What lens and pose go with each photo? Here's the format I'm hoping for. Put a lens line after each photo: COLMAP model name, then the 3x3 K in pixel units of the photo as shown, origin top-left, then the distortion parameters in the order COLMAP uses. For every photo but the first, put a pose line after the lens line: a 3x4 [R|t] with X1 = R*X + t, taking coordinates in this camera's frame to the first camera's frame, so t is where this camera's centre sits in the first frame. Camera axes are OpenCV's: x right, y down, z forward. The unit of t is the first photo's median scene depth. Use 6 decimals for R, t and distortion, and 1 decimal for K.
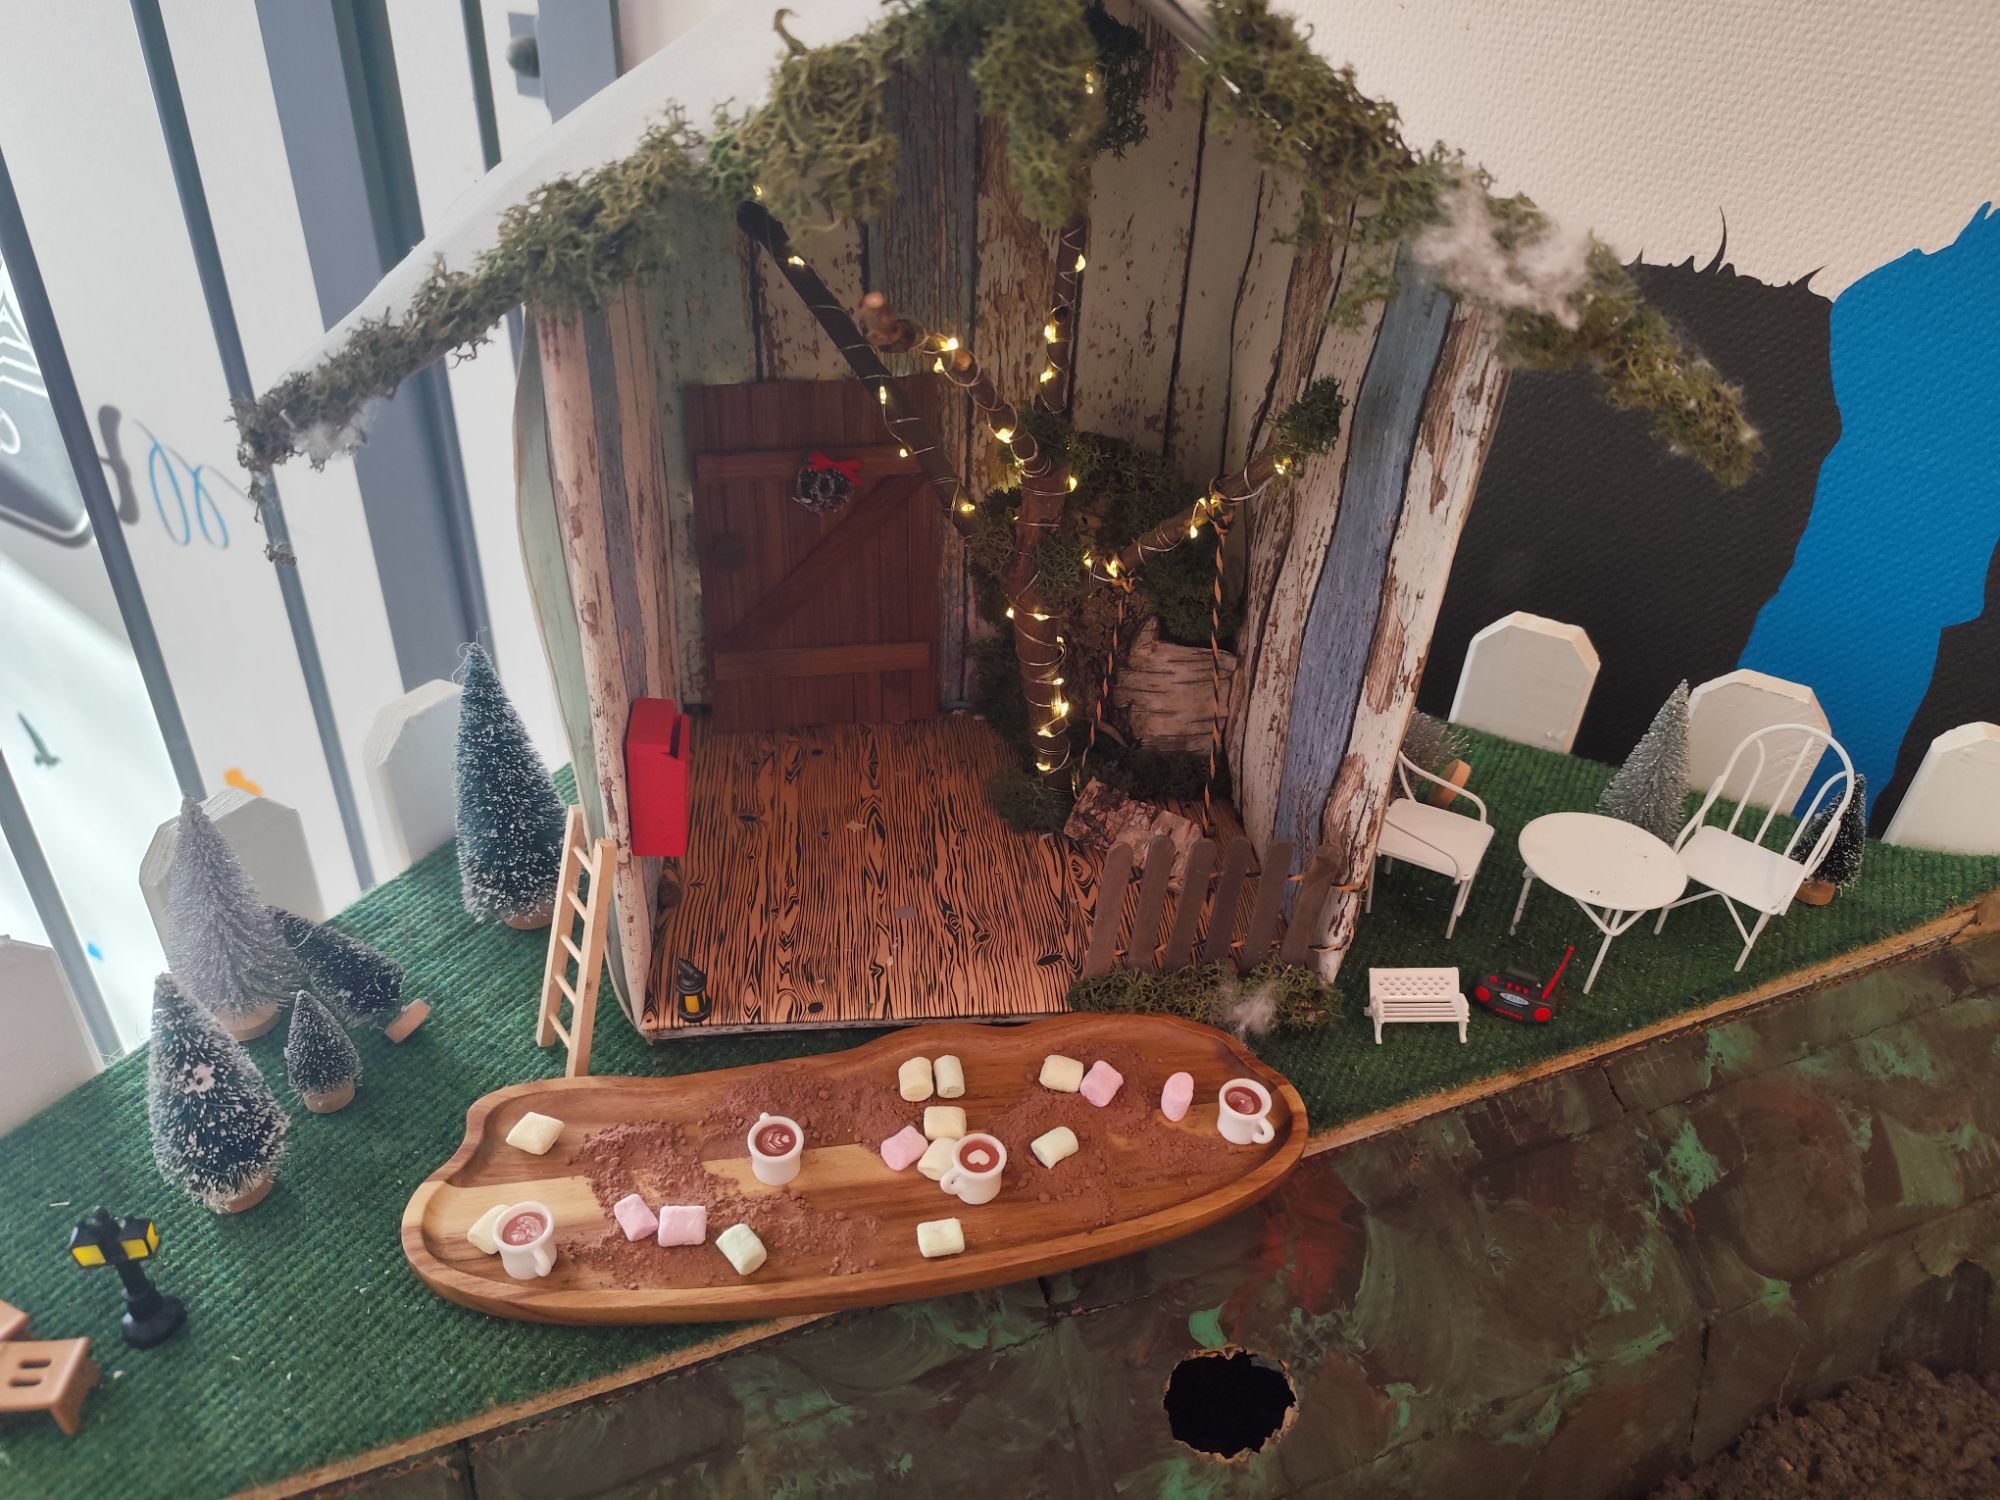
lens RADIAL K [[1398.0, 0, 1010.0], [0, 1398.0, 761.6], [0, 0, 1]] dist [0.009603, -0.010641]
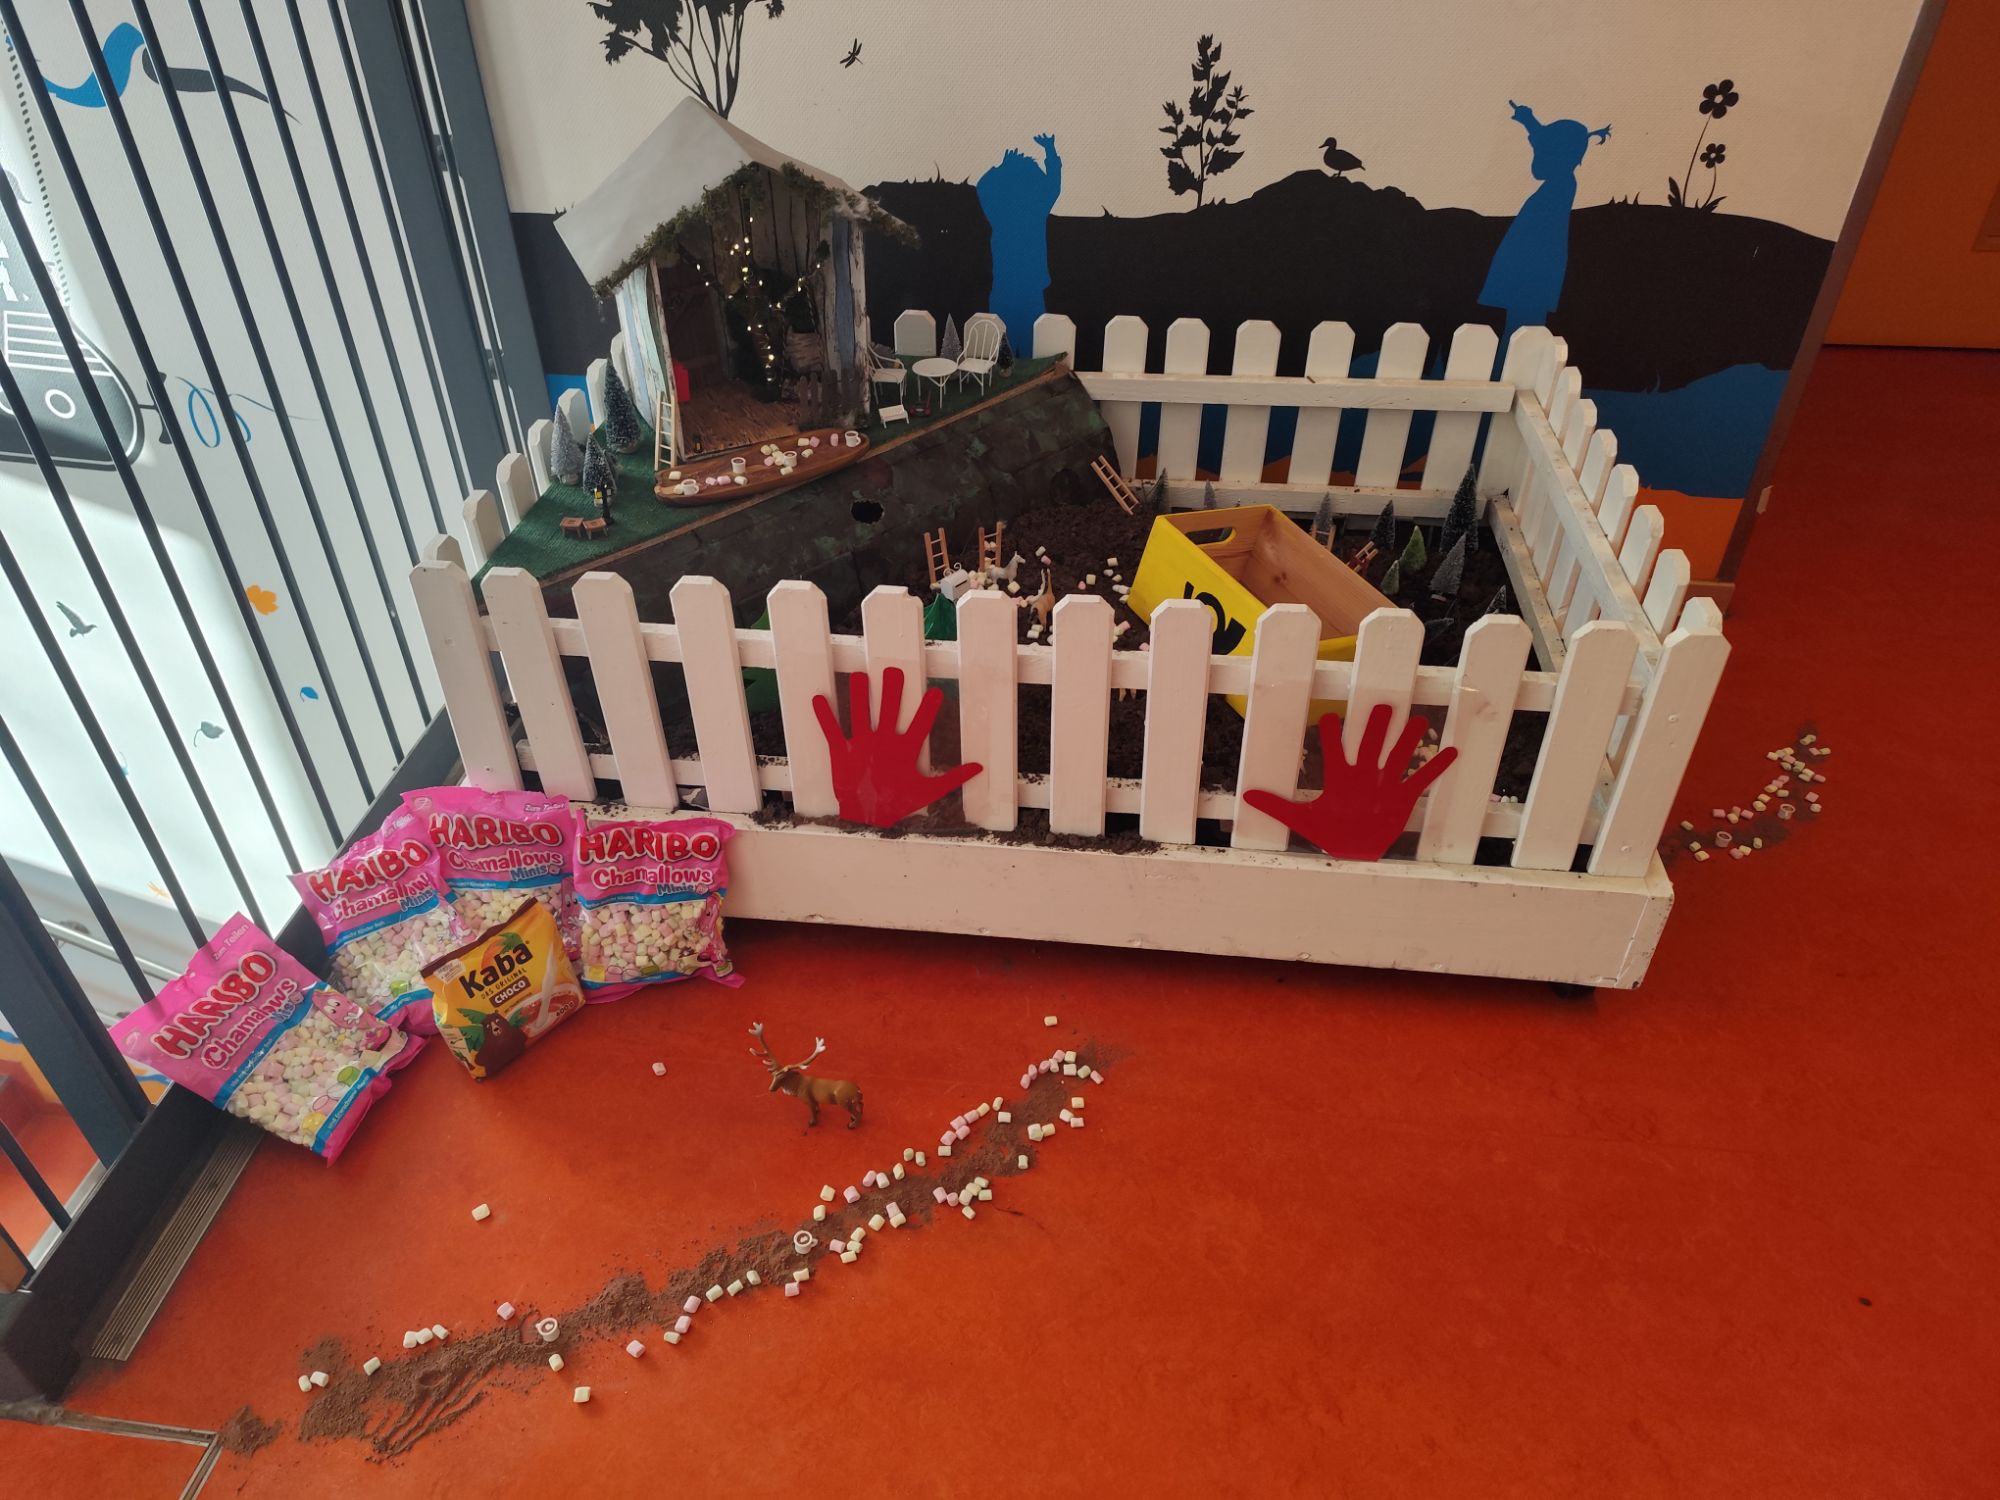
lens RADIAL K [[1365.4, 0, 967.1], [0, 1365.4, 773.5], [0, 0, 1]] dist [0.024098, -0.033034]
pose [[0.935708, -0.258424, 0.240140, -0.604143], [0.234275, 0.964140, 0.124695, 0.664102], [-0.263753, -0.060420, 0.962696, -2.450220]]
